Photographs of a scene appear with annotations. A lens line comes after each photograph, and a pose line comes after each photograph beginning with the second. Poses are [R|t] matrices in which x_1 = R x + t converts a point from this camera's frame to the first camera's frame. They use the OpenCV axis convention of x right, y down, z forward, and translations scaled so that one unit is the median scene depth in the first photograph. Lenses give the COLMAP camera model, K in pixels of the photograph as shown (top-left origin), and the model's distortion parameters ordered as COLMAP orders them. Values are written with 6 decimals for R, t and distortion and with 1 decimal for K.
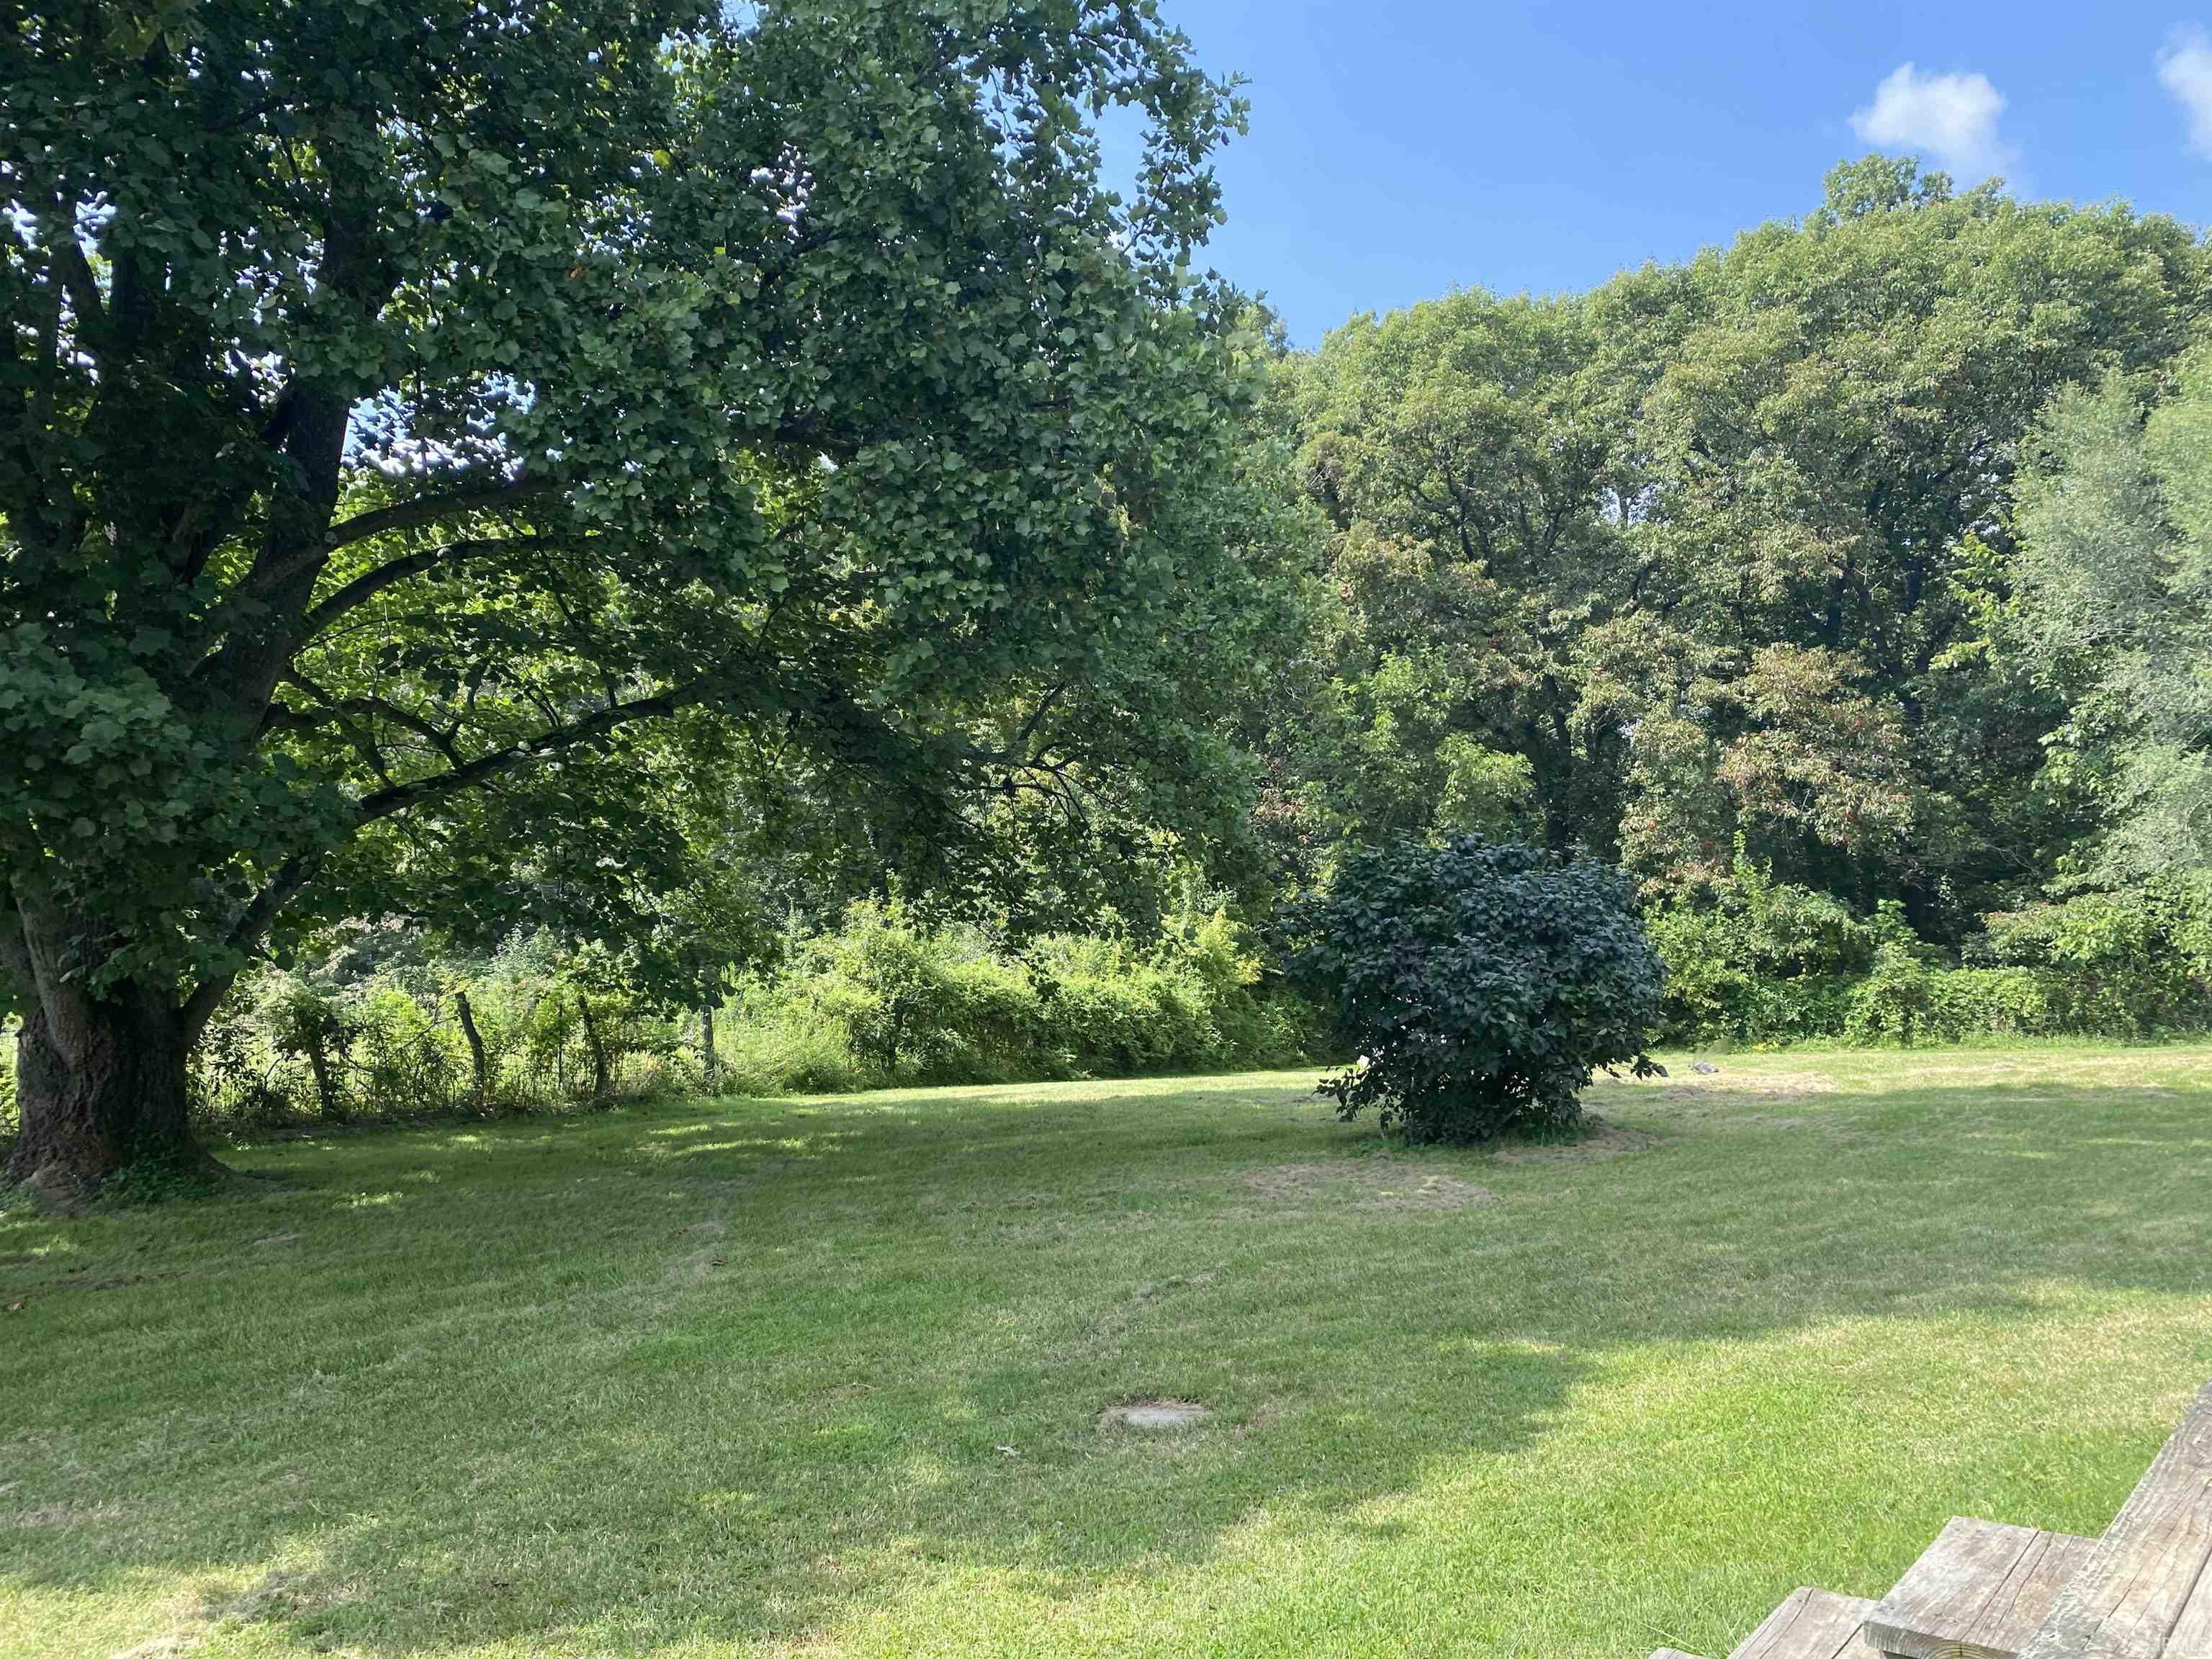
lens RADIAL K [[1680.1, 0, 1108.2], [0, 1680.1, 829.7], [0, 0, 1]] dist [0.018627, -0.014469]
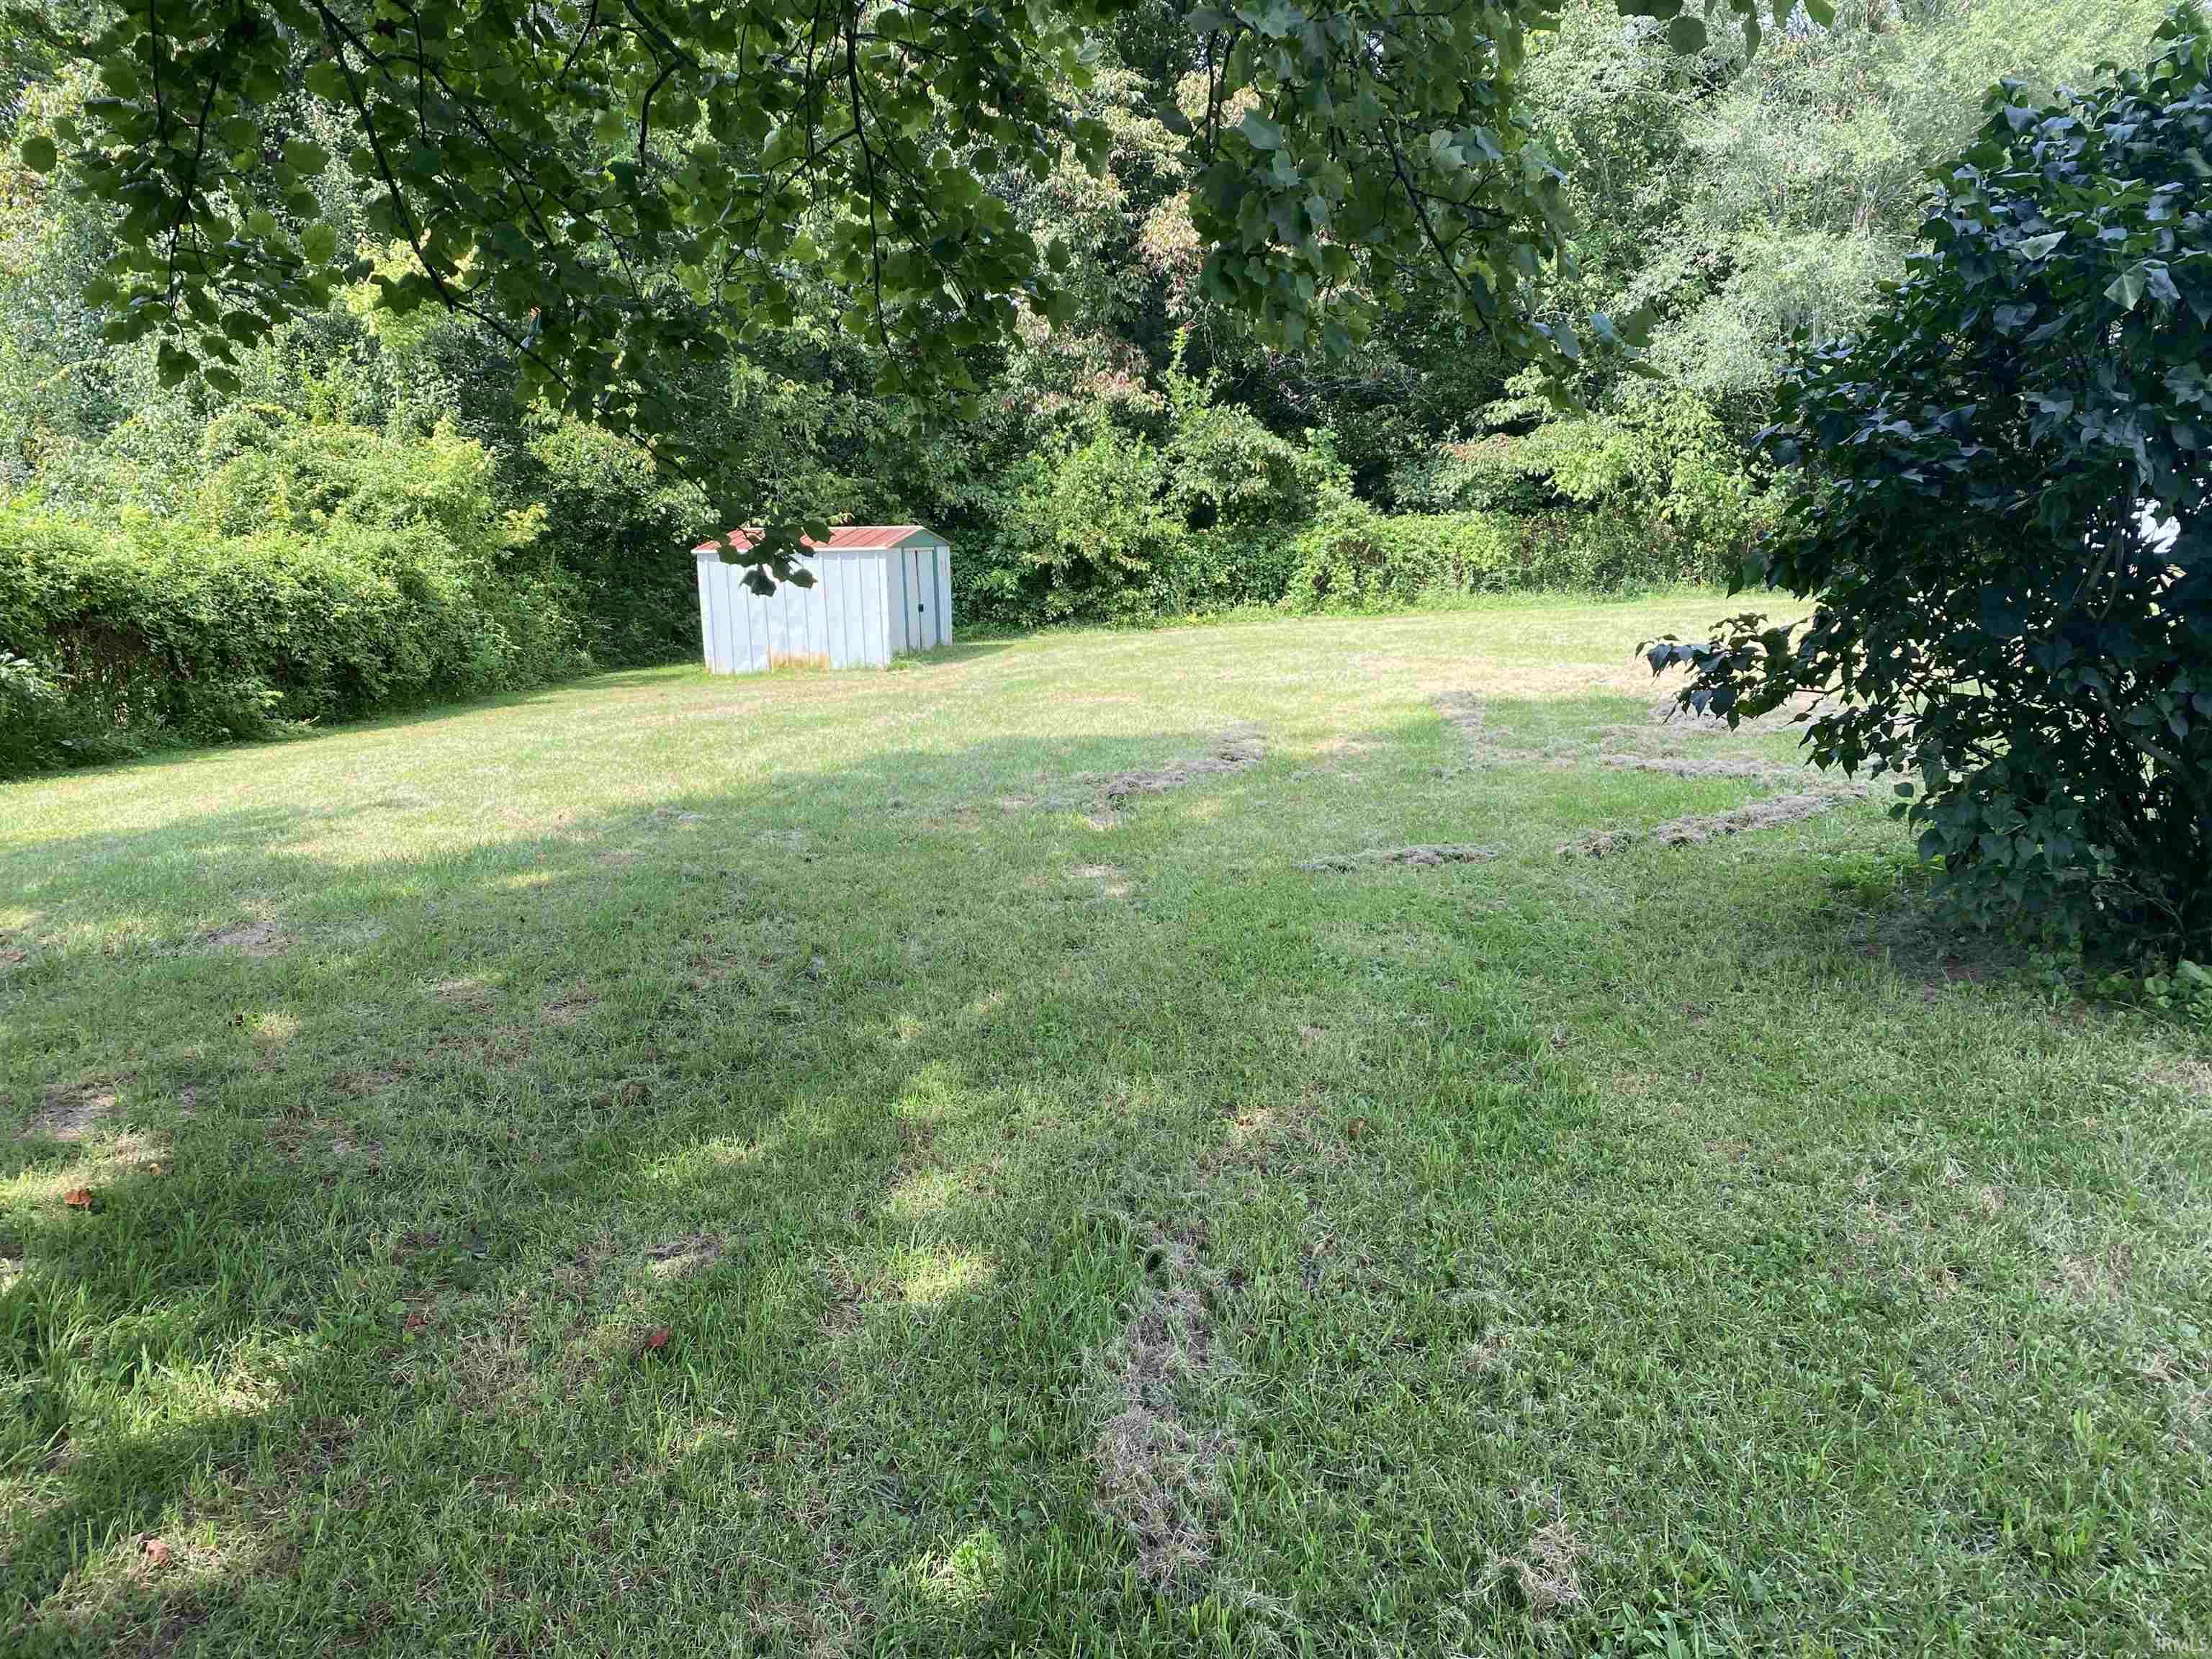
lens RADIAL K [[1680.1, 0, 1101.8], [0, 1680.1, 834.8], [0, 0, 1]] dist [0.018627, -0.014469]
pose [[0.838842, -0.106925, 0.533771, -0.074979], [-0.032508, 0.968931, 0.245184, 0.037740], [-0.543403, -0.223022, 0.809304, 0.383897]]
